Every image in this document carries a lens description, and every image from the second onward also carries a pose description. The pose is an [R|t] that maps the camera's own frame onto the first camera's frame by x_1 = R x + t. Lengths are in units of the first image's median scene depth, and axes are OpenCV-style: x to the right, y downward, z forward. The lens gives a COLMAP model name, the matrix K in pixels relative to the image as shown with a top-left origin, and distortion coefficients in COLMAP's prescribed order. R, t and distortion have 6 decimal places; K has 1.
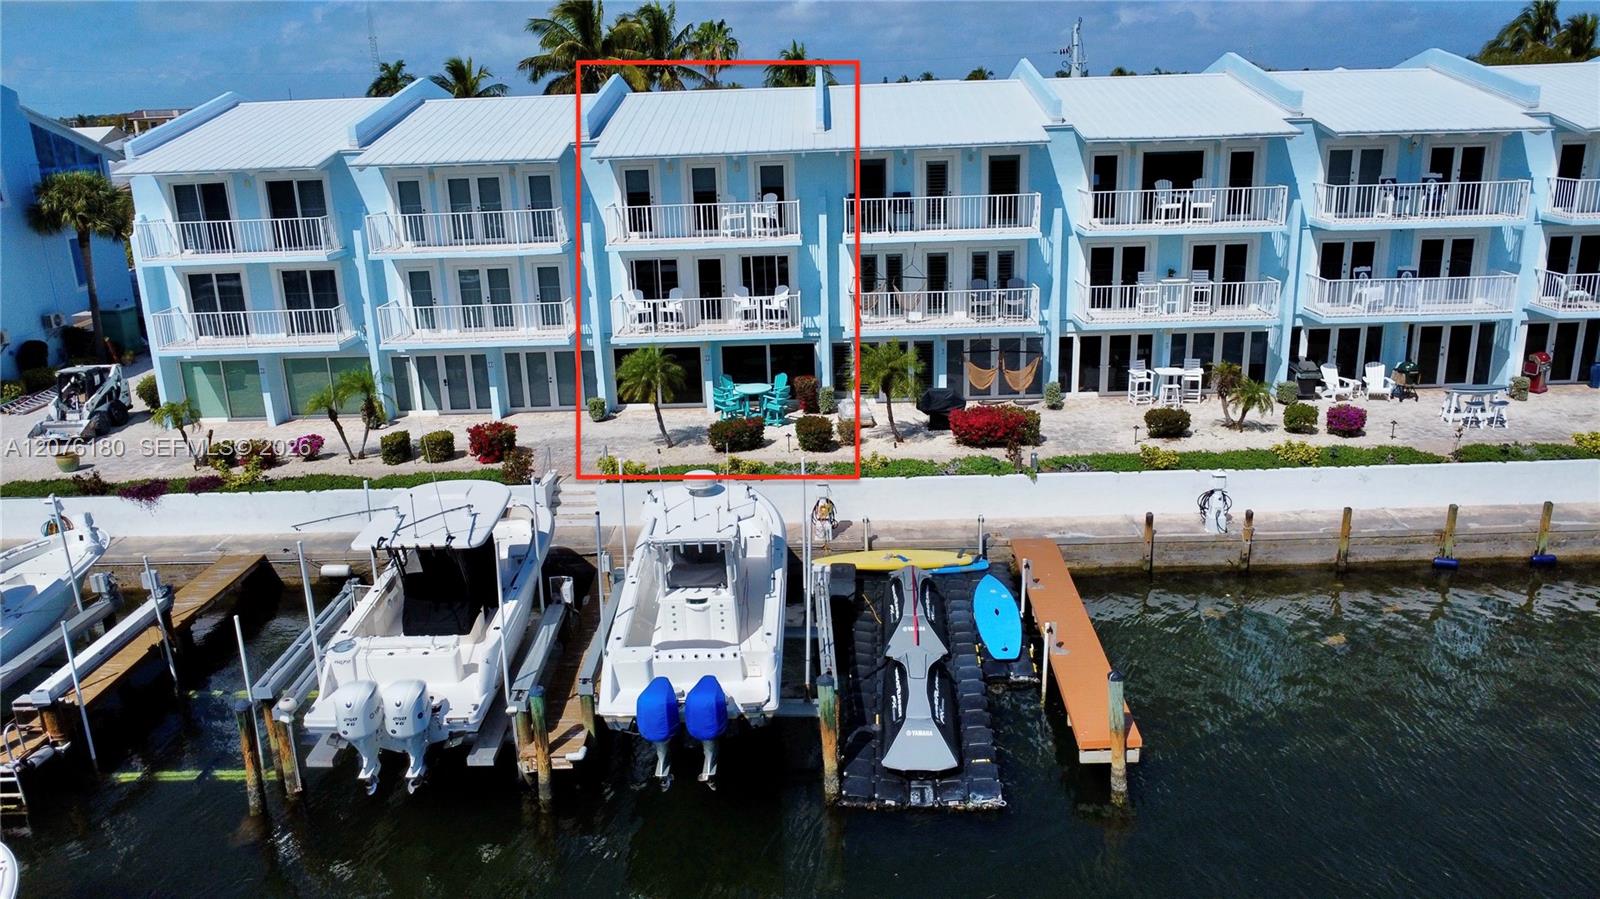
lens RADIAL K [[1176.5, 0, 800.0], [0, 1176.5, 449.5], [0, 0, 1]] dist [-0.000371, -0.001058]
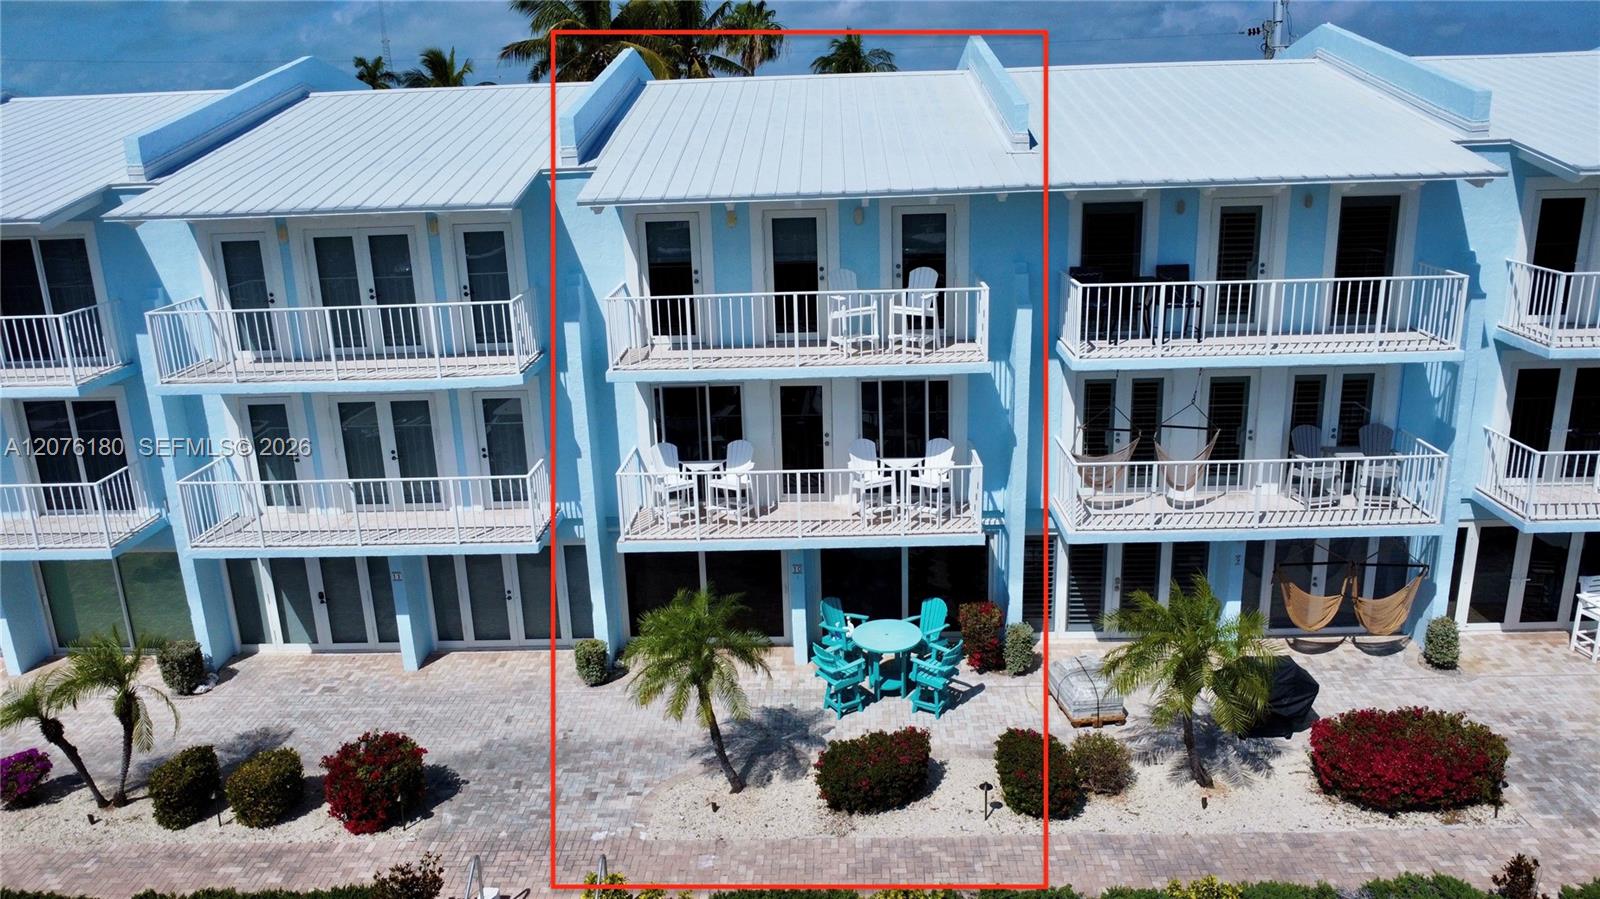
lens RADIAL K [[1135.8, 0, 800.0], [0, 1135.8, 449.5], [0, 0, 1]] dist [-0.001339, 0.000456]
pose [[0.999968, 0.003674, -0.007134, -0.074182], [-0.003632, 0.999976, 0.005863, -0.137290], [0.007156, -0.005837, 0.999957, 0.483398]]
